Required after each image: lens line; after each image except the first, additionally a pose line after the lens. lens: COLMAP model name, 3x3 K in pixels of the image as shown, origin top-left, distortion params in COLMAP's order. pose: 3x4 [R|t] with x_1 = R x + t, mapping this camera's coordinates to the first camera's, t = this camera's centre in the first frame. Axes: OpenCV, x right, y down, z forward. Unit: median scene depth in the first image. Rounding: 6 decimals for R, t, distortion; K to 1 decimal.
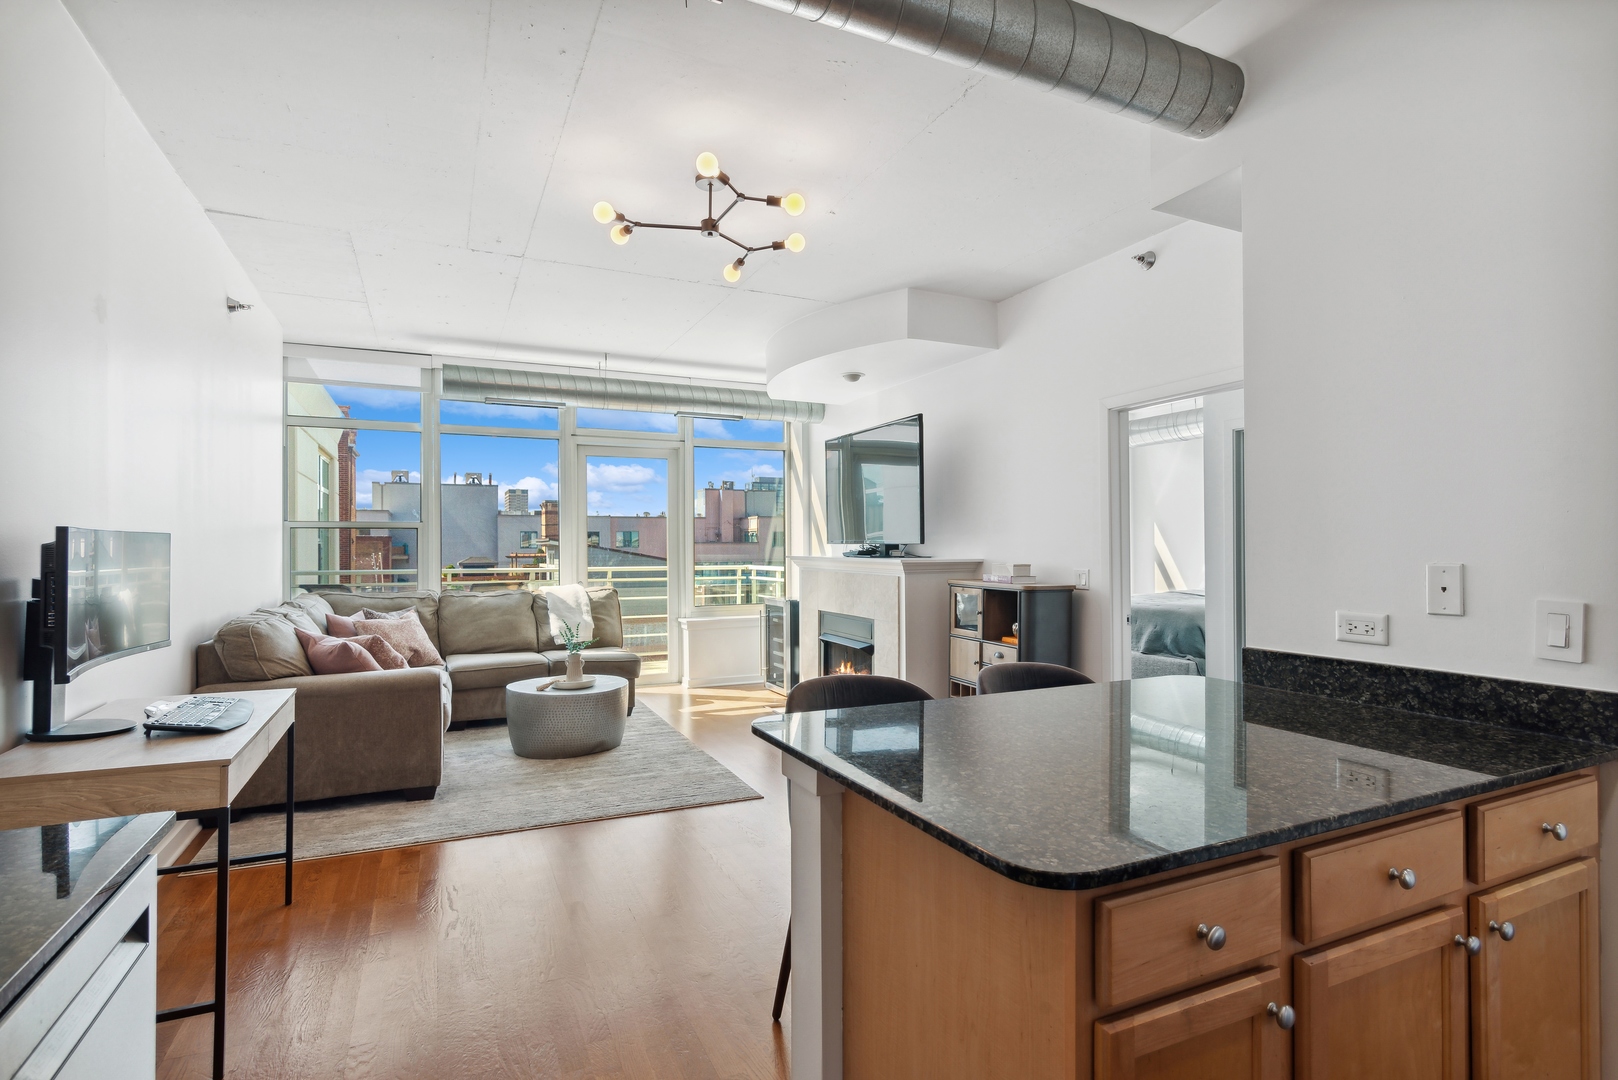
lens RADIAL K [[792.3, 0, 800.6], [0, 792.3, 541.5], [0, 0, 1]] dist [0.003825, -0.001020]
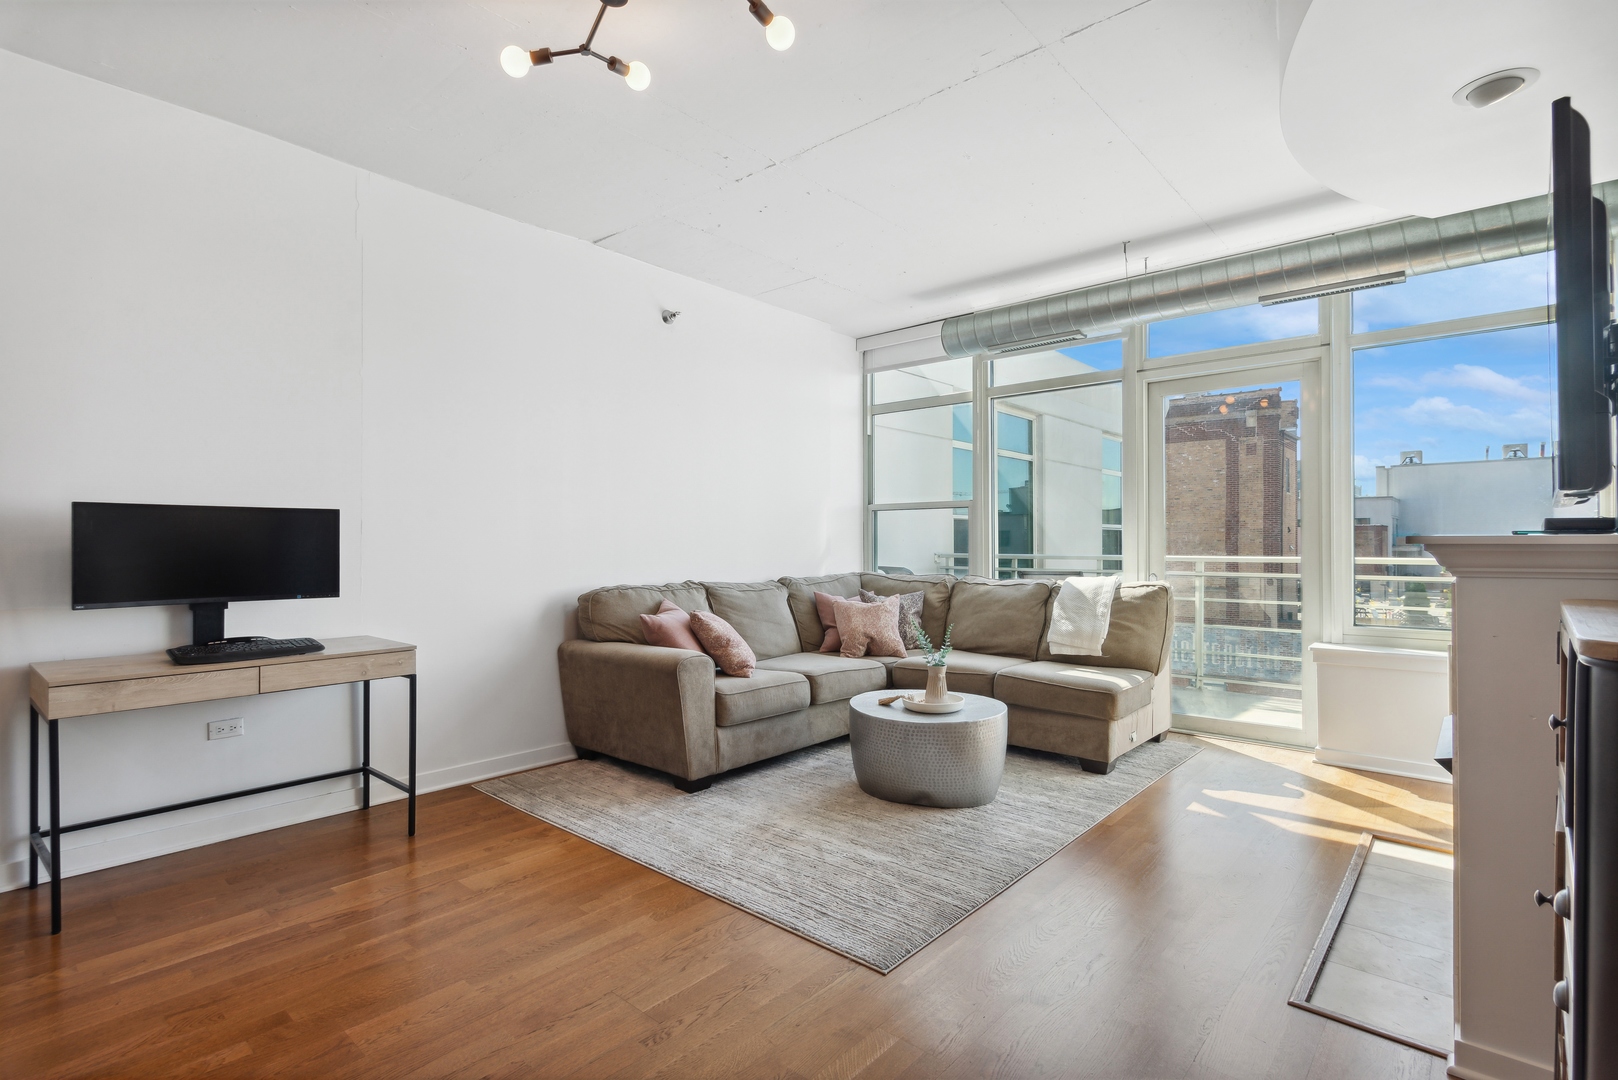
lens RADIAL K [[792.3, 0, 832.1], [0, 792.3, 539.9], [0, 0, 1]] dist [0.003825, -0.001020]
pose [[0.415651, 0.000440, -0.909524, 0.316230], [0.007274, 0.999966, 0.003808, 0.018590], [0.909495, -0.008198, 0.415634, 0.544413]]
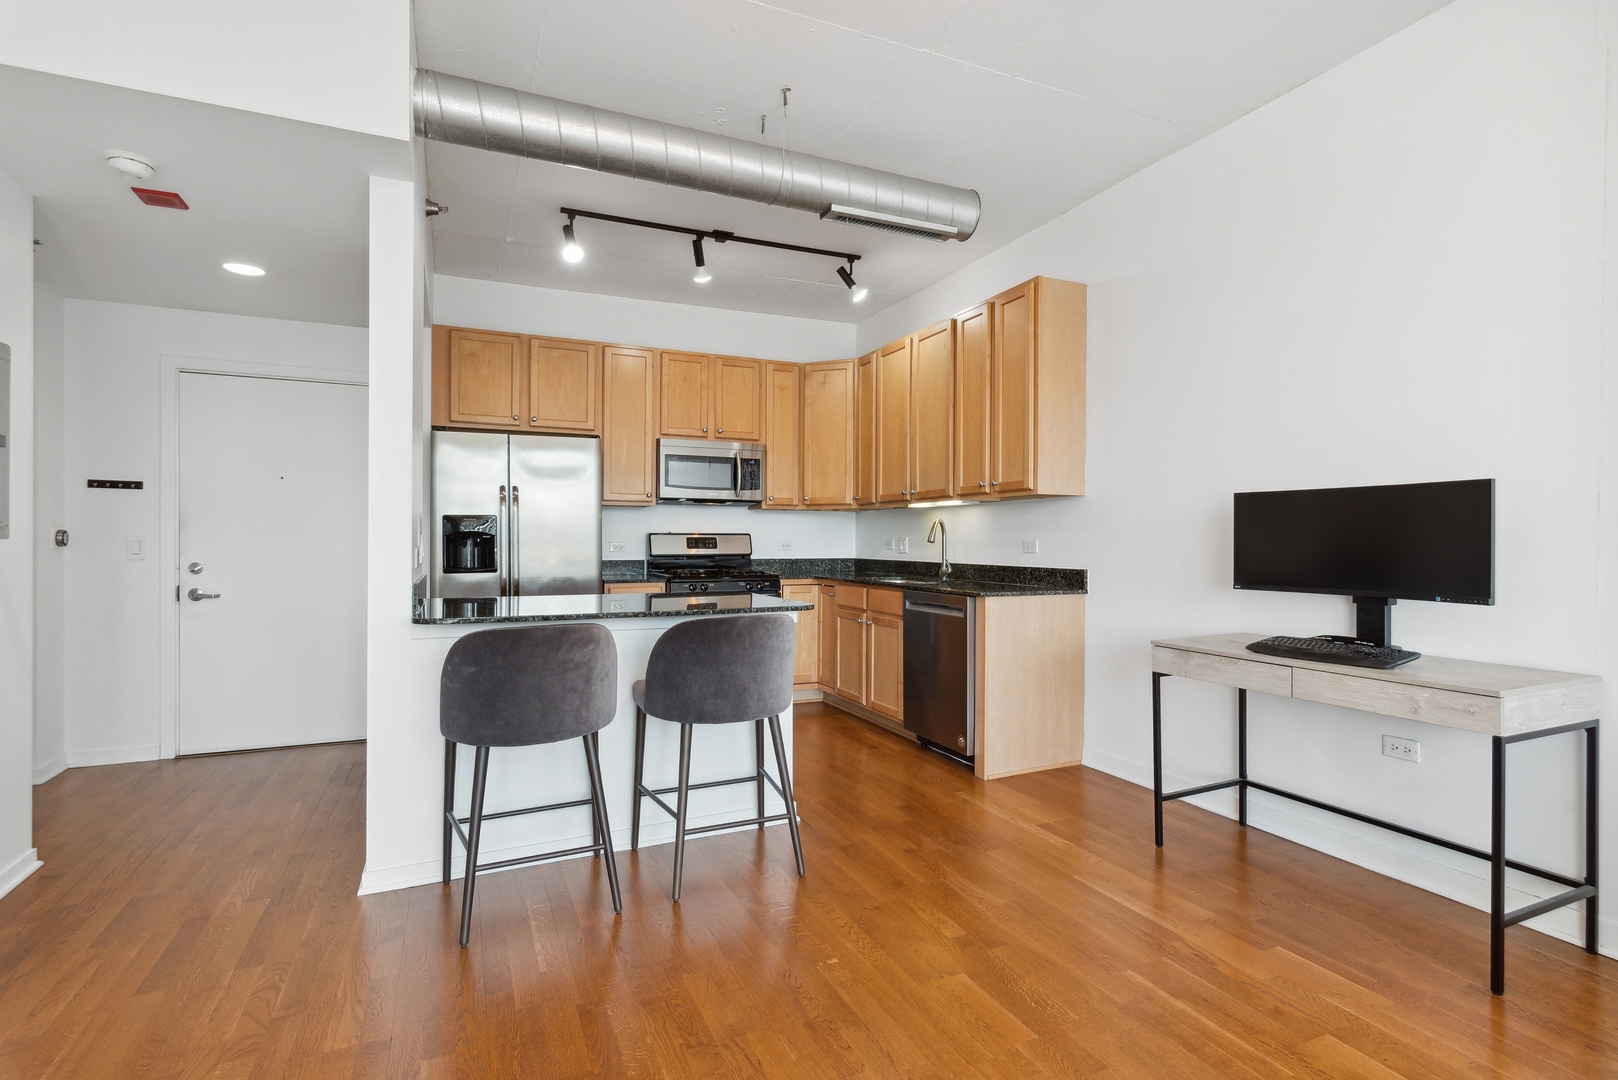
lens RADIAL K [[792.3, 0, 779.2], [0, 792.3, 539.0], [0, 0, 1]] dist [0.003825, -0.001020]
pose [[-0.999077, -0.003099, 0.042852, -0.007676], [-0.003420, 0.999967, -0.007415, 0.030210], [-0.042828, -0.007555, -0.999054, 0.863972]]
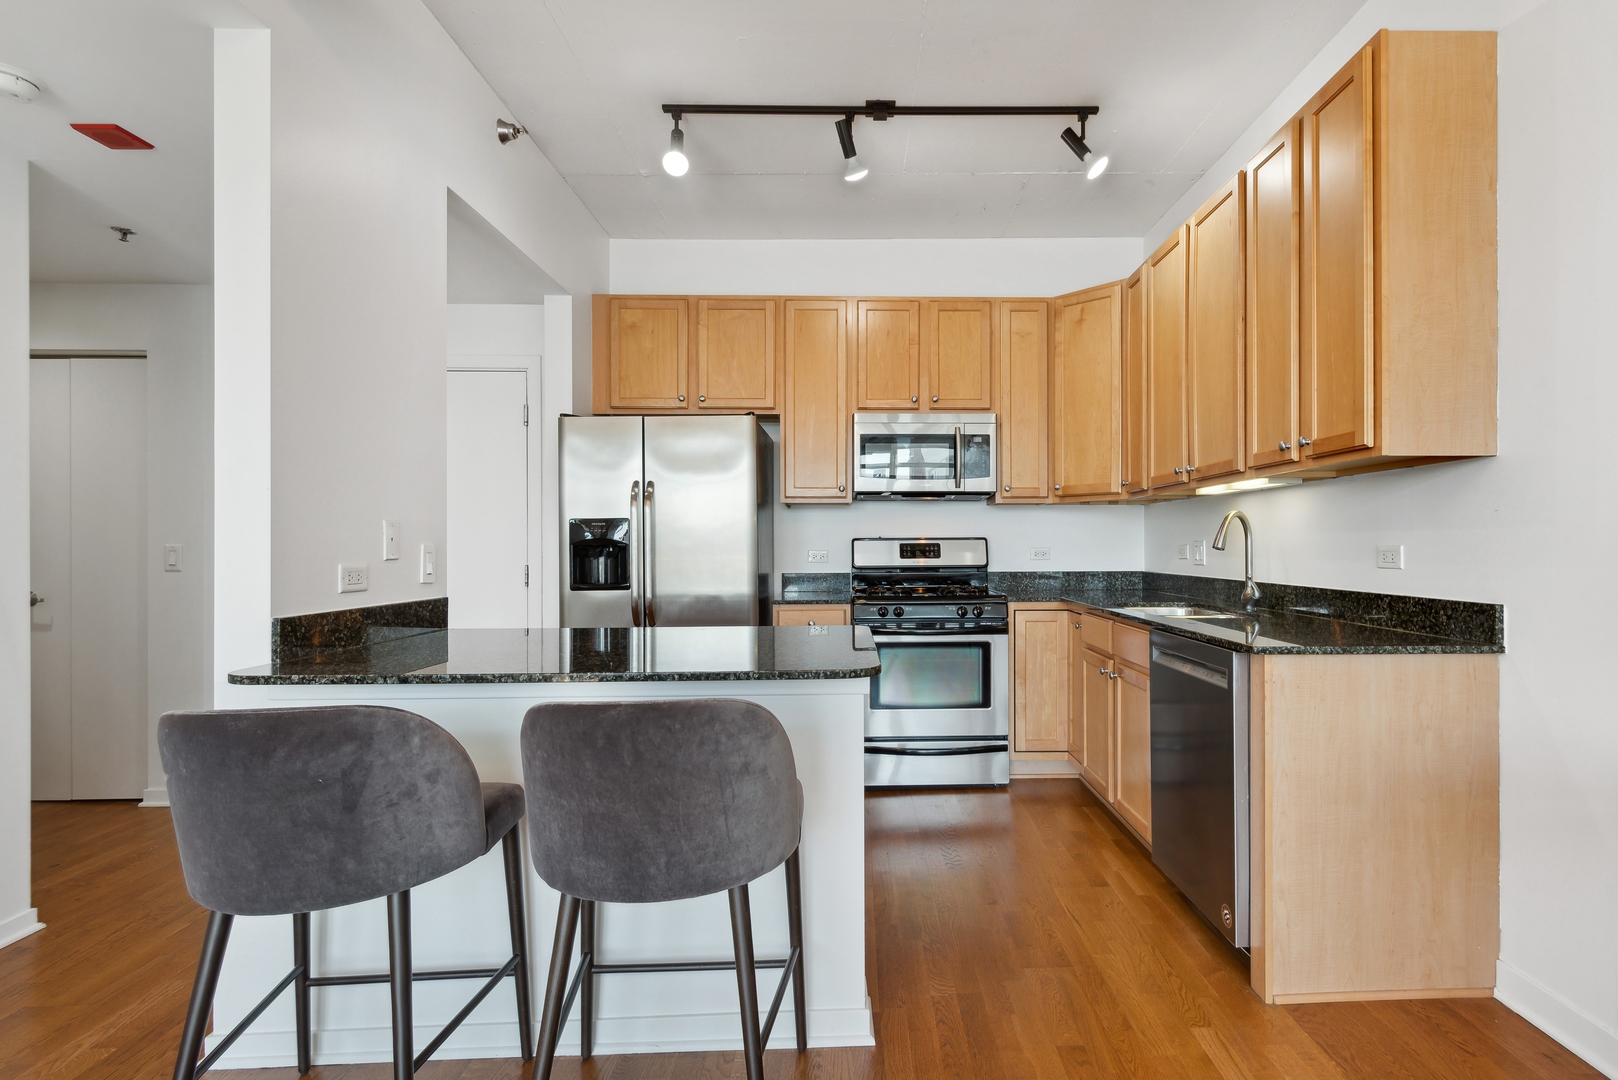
lens RADIAL K [[811.1, 0, 883.6], [0, 811.1, 540.8], [0, 0, 1]] dist [0.001687, 0.000098]
pose [[-0.923208, 0.005891, 0.384255, -0.130582], [0.002177, 0.999947, -0.010100, 0.026525], [-0.384294, -0.008488, -0.923172, 0.597290]]
